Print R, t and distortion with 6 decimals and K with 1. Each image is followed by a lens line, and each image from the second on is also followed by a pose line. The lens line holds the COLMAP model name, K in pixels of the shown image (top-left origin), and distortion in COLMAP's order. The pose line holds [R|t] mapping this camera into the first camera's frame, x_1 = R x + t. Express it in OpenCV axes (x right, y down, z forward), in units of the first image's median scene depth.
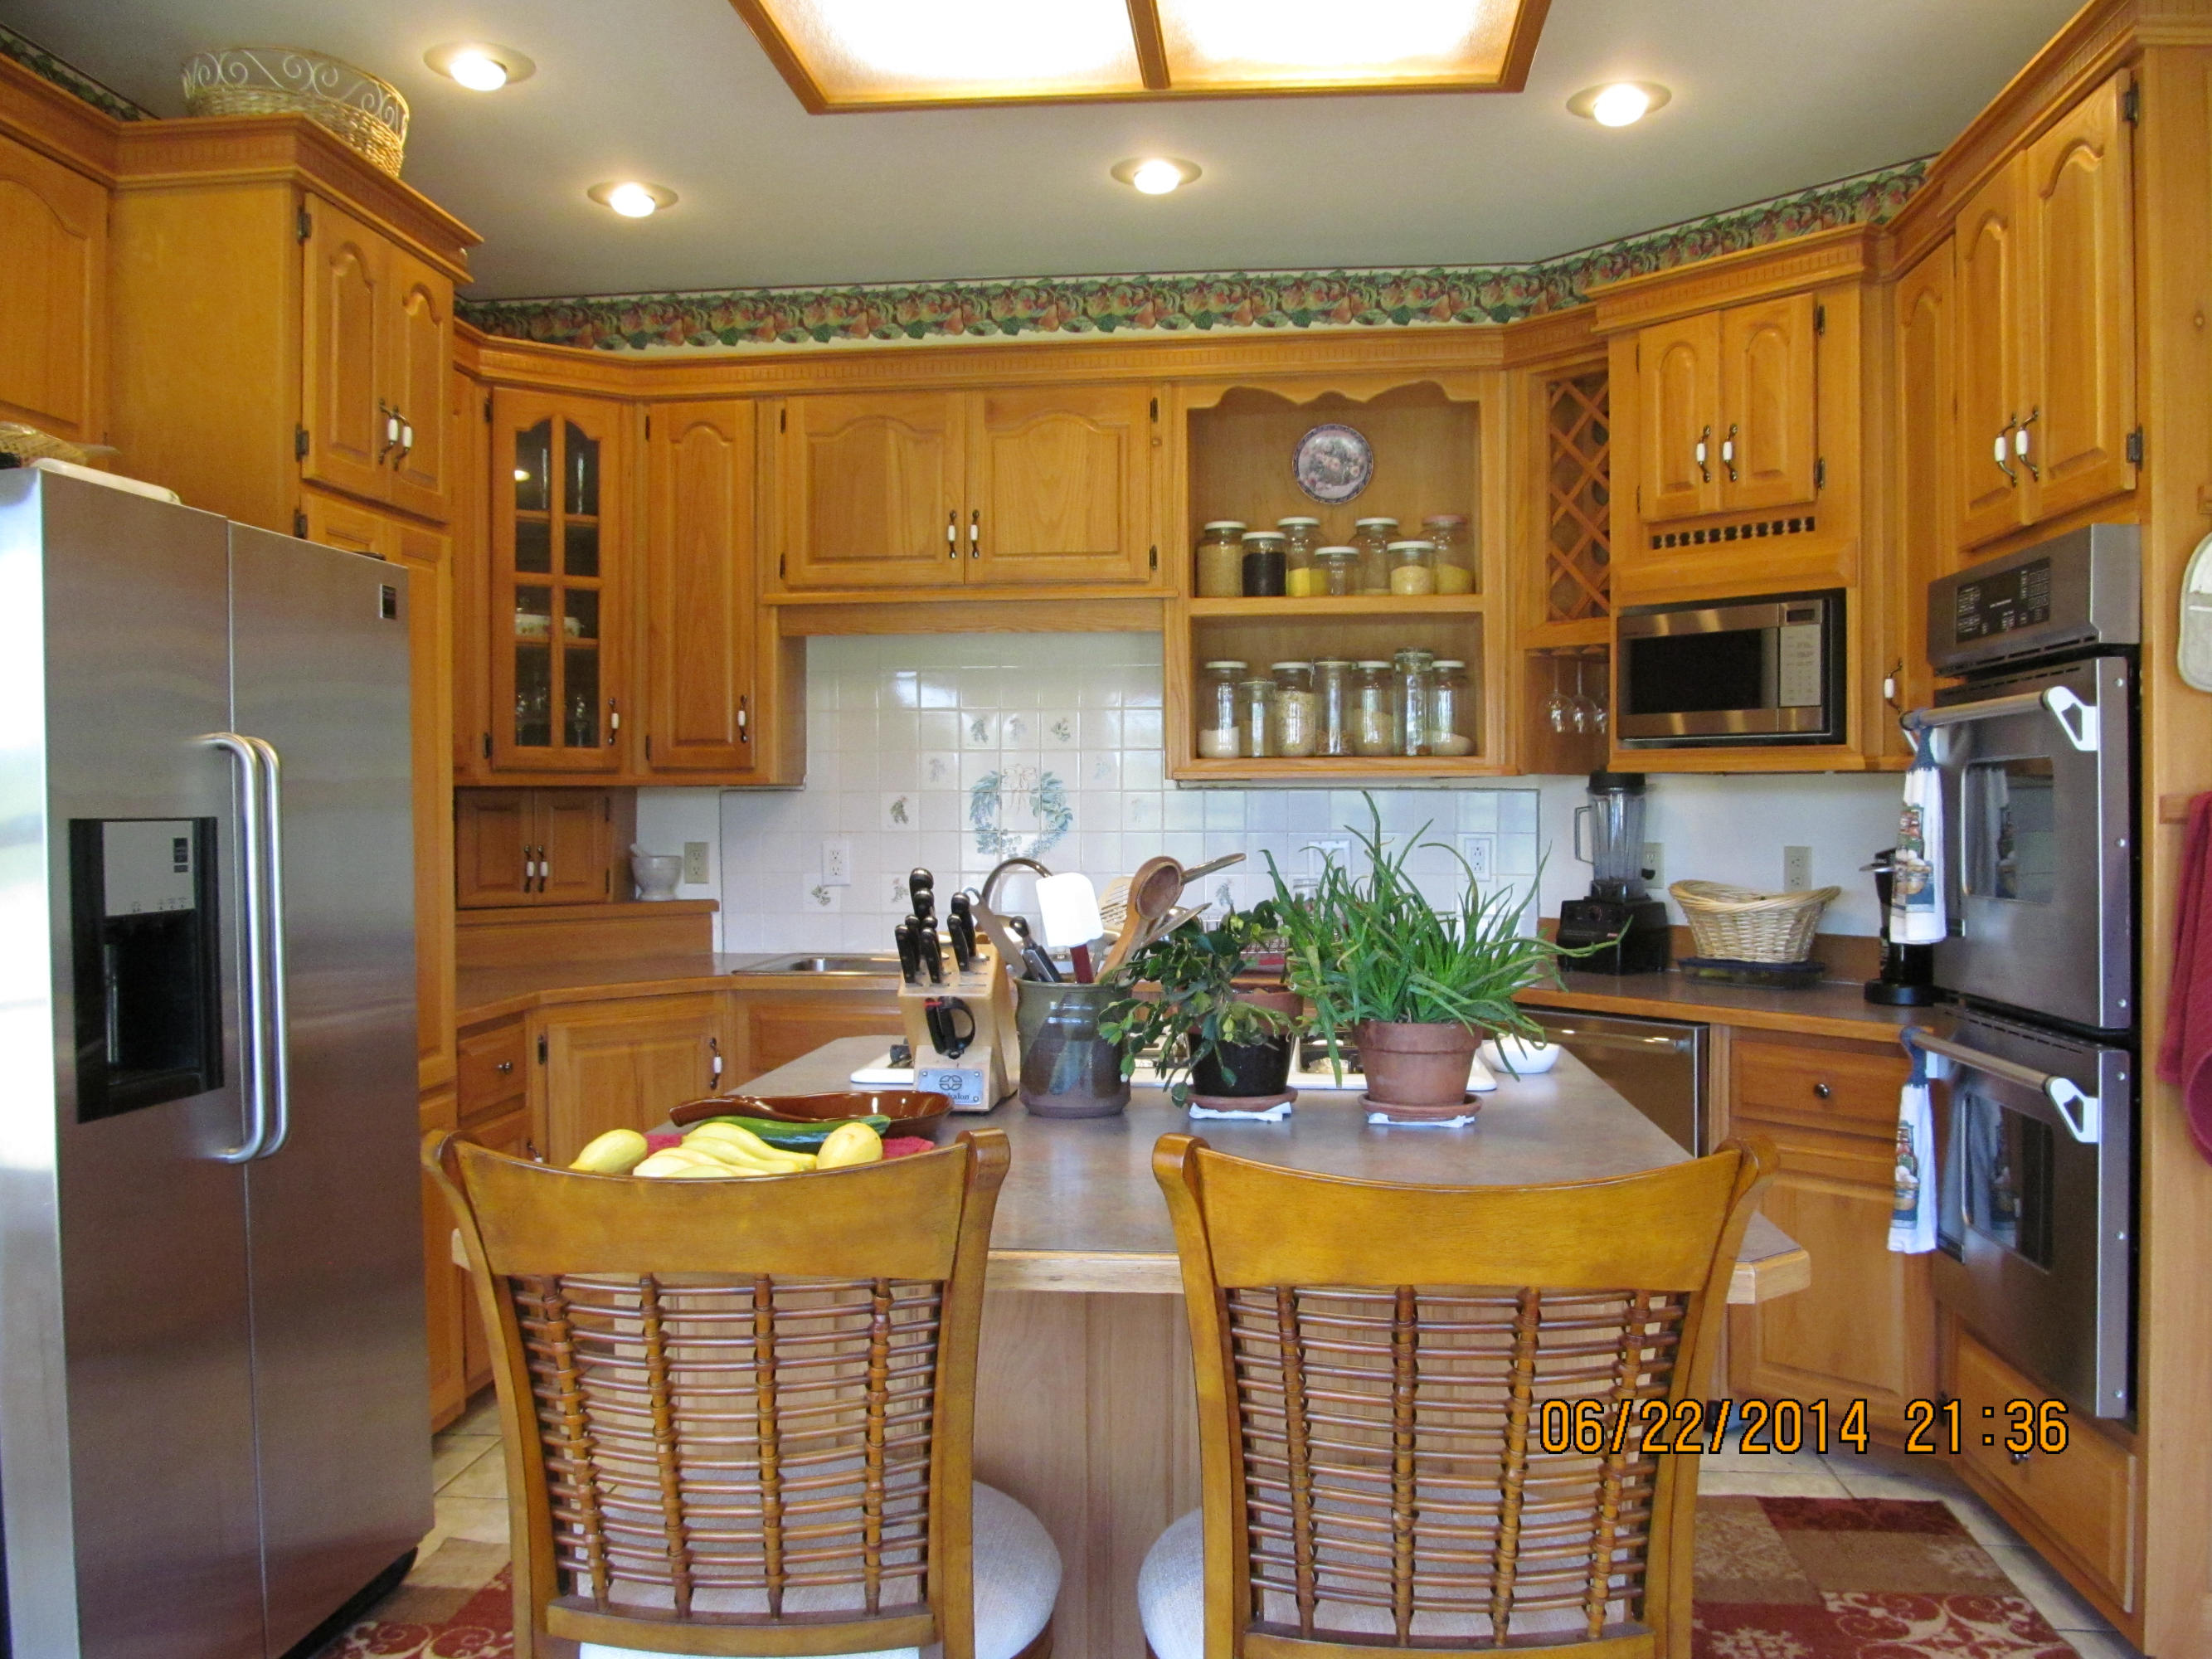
lens RADIAL K [[1866.6, 0, 1091.1], [0, 1866.6, 835.3], [0, 0, 1]] dist [-0.066109, 0.048829]
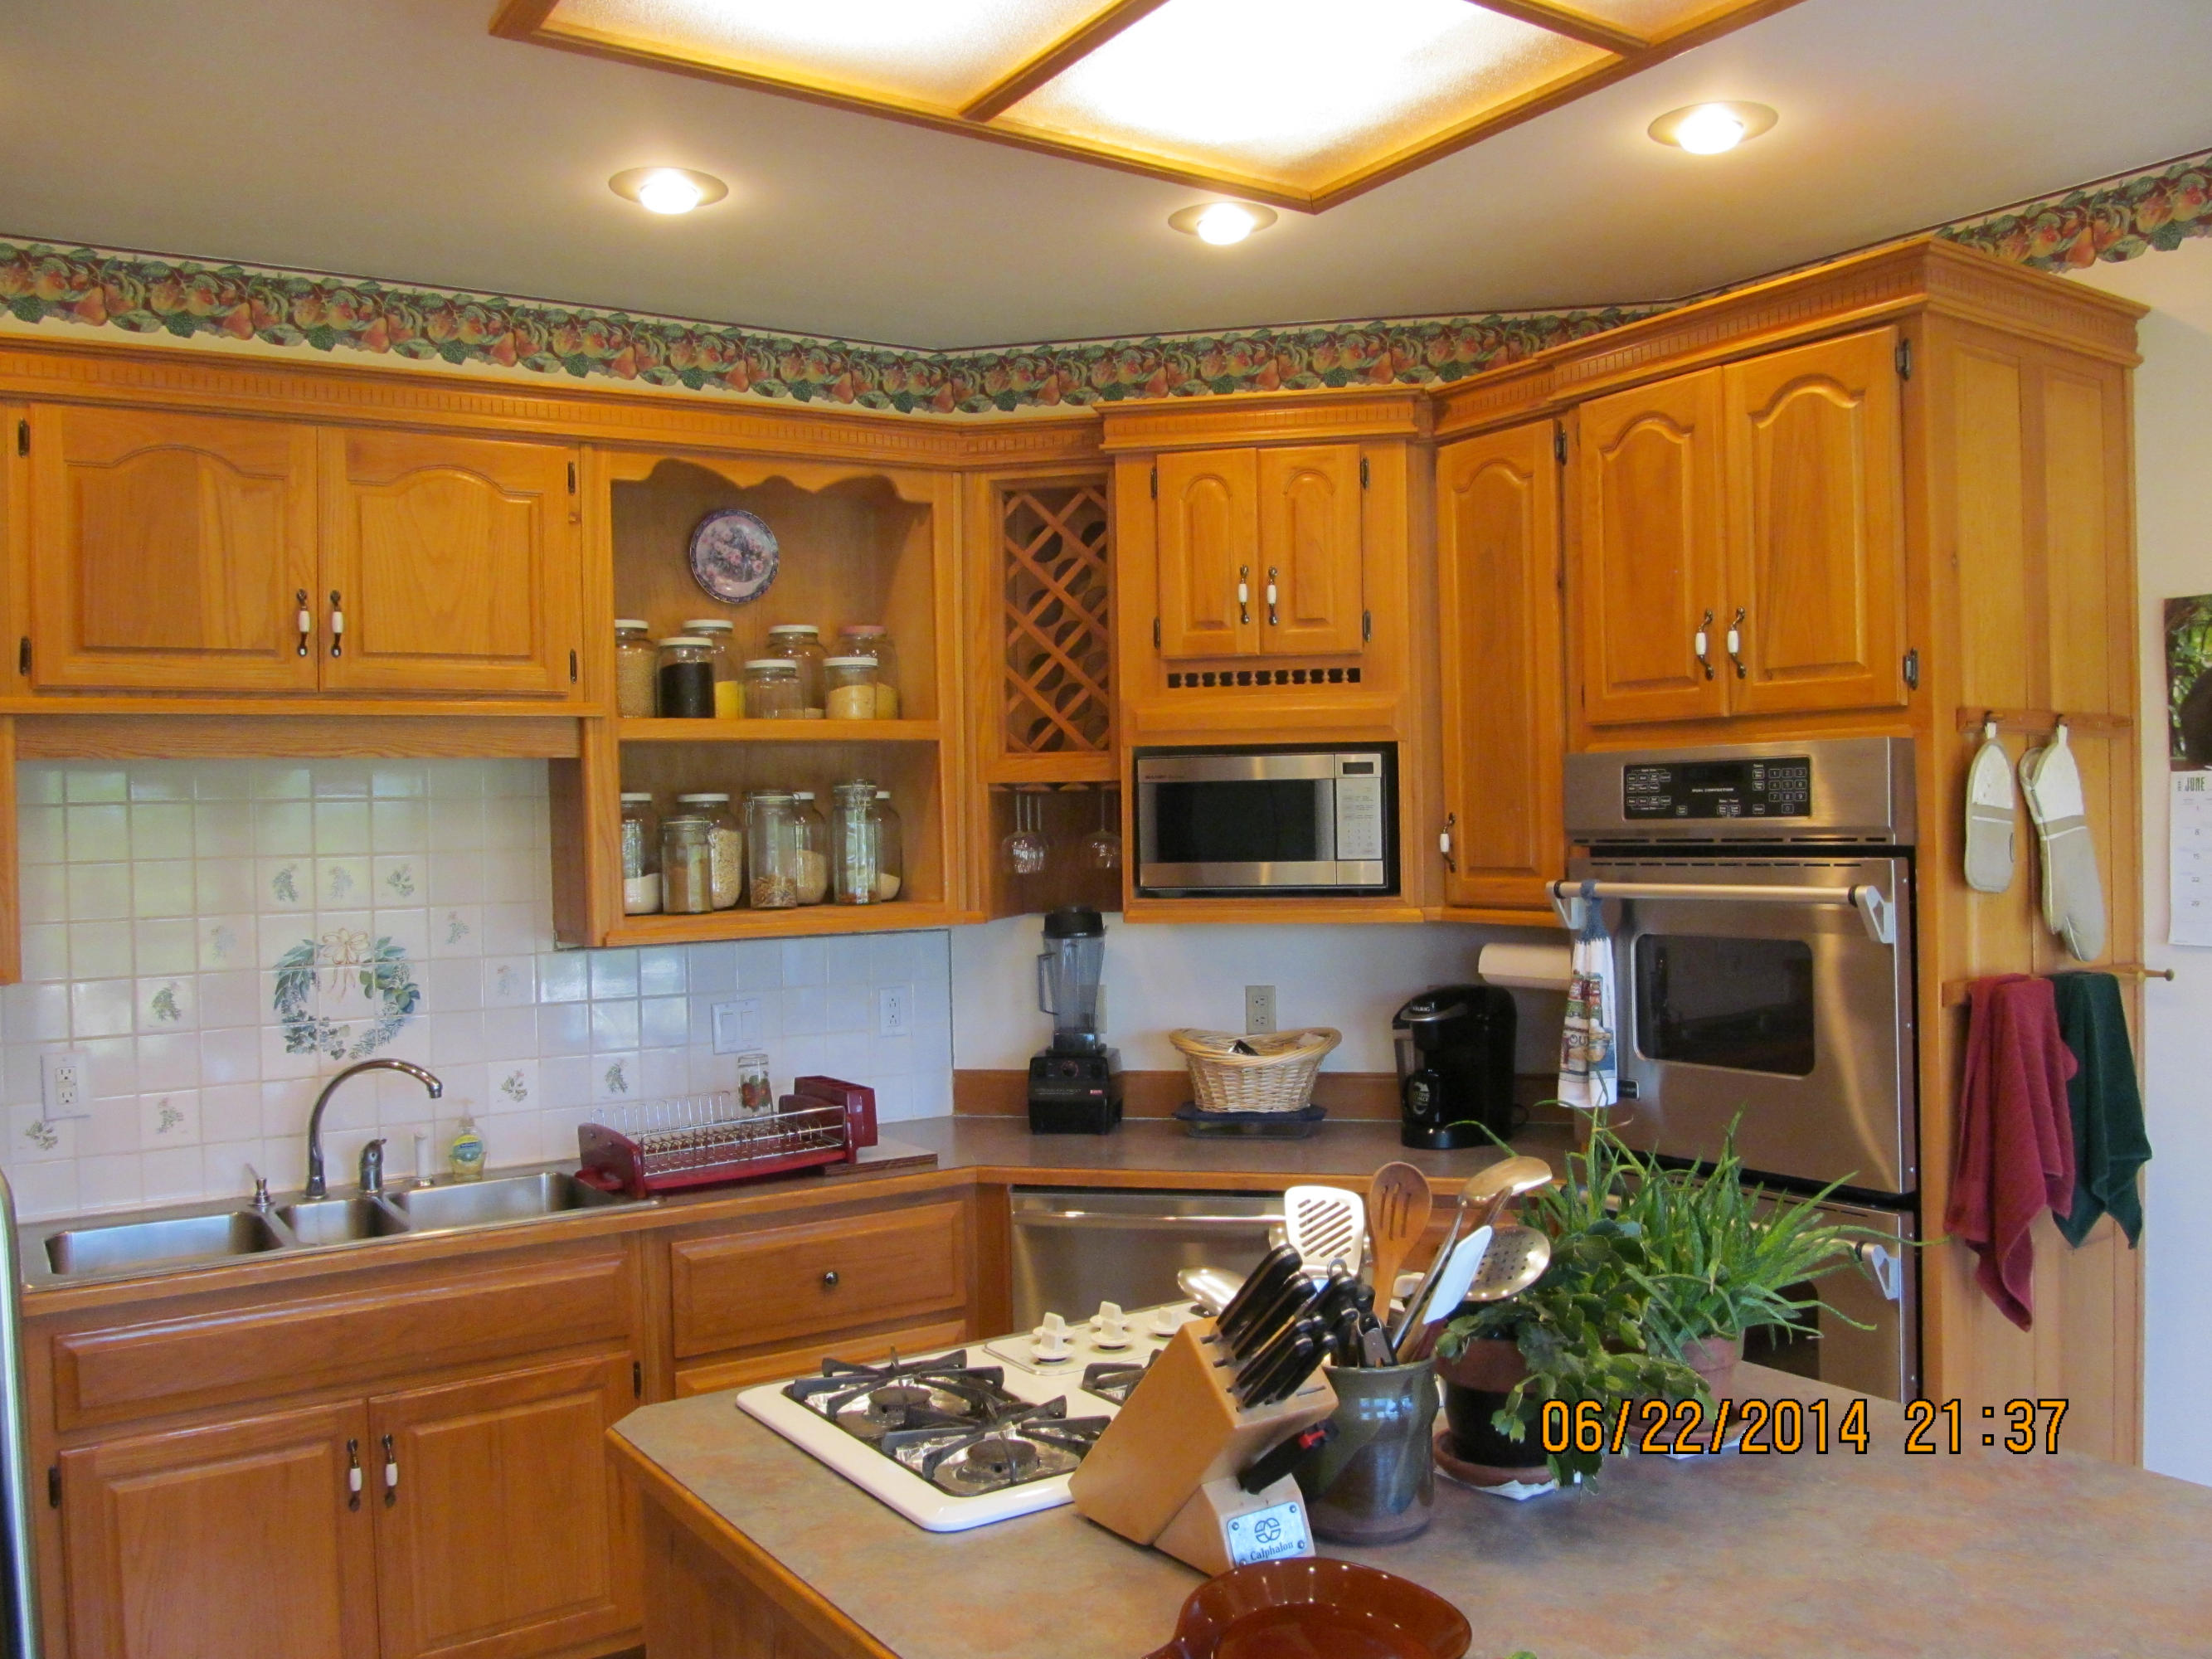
lens RADIAL K [[1866.6, 0, 1107.8], [0, 1866.6, 831.4], [0, 0, 1]] dist [-0.066109, 0.048829]
pose [[0.772334, -0.020403, 0.634889, -0.290750], [0.030494, 0.999523, -0.004975, -0.068732], [-0.634484, 0.023202, 0.772588, 0.255915]]
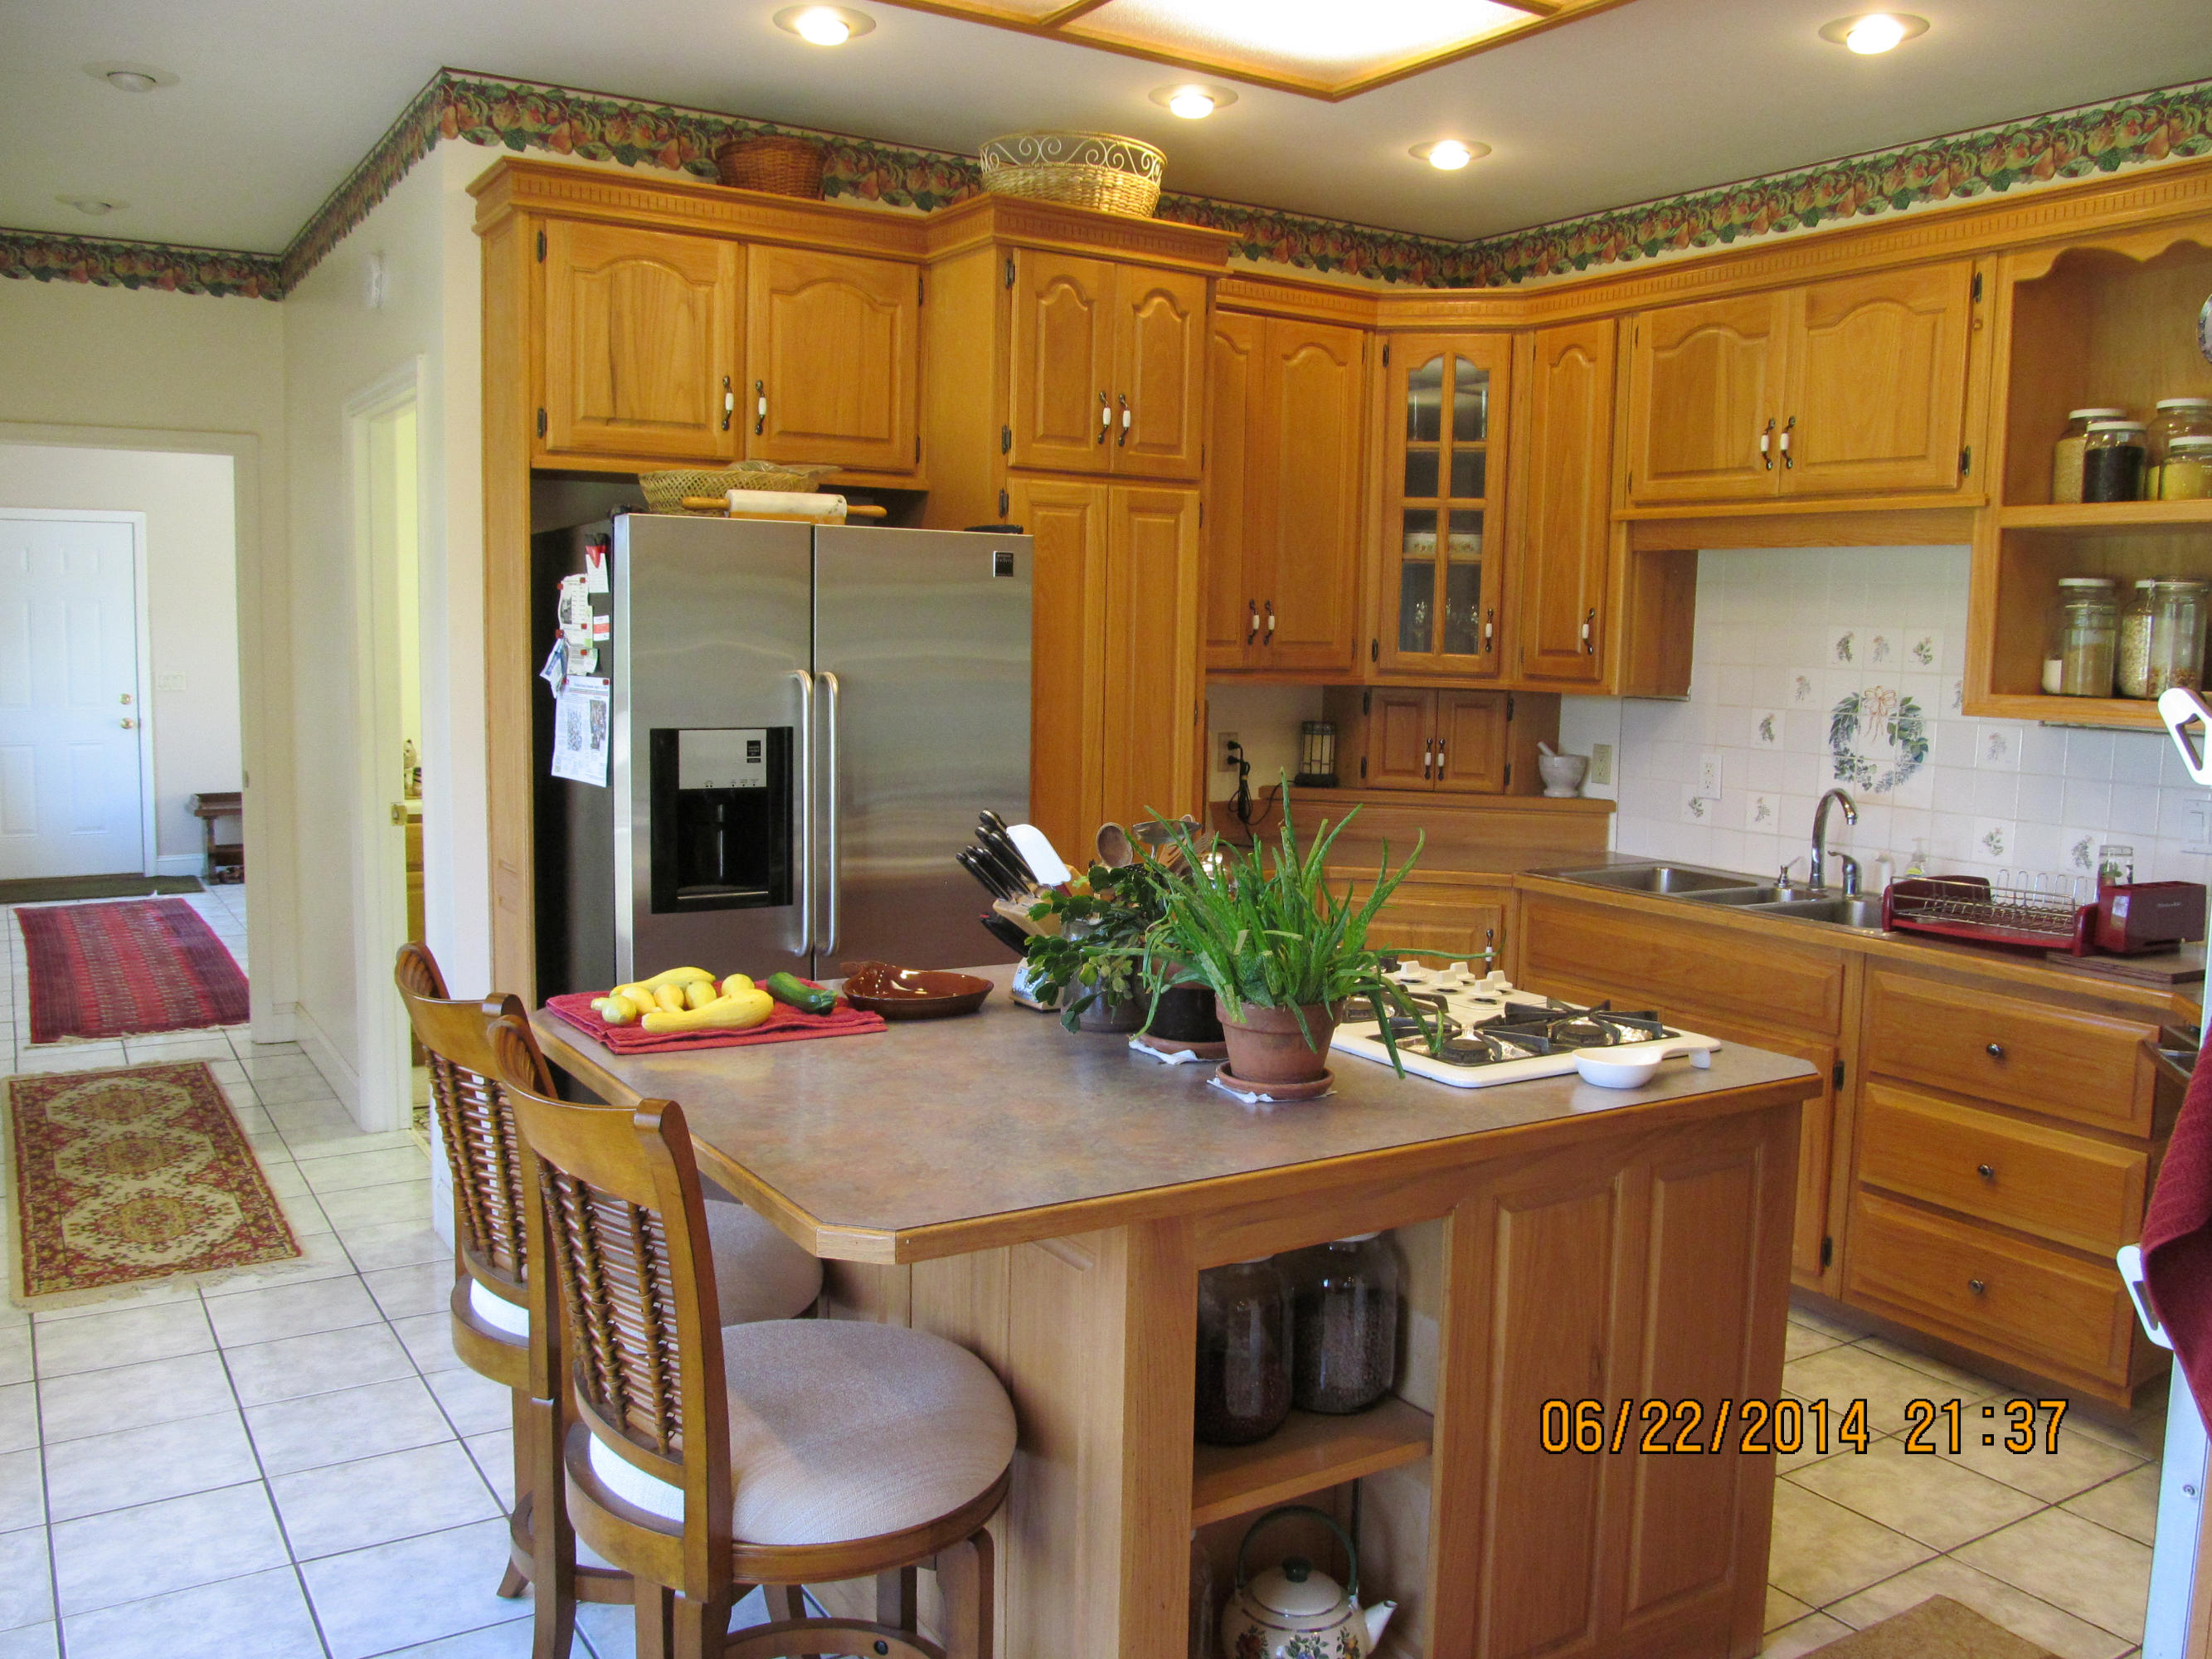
lens RADIAL K [[1866.6, 0, 1089.0], [0, 1866.6, 823.5], [0, 0, 1]] dist [-0.066109, 0.048829]
pose [[0.613876, 0.105952, -0.782260, 0.474681], [-0.039374, 0.993828, 0.103709, -0.053780], [0.788420, -0.032864, 0.614259, 0.142589]]
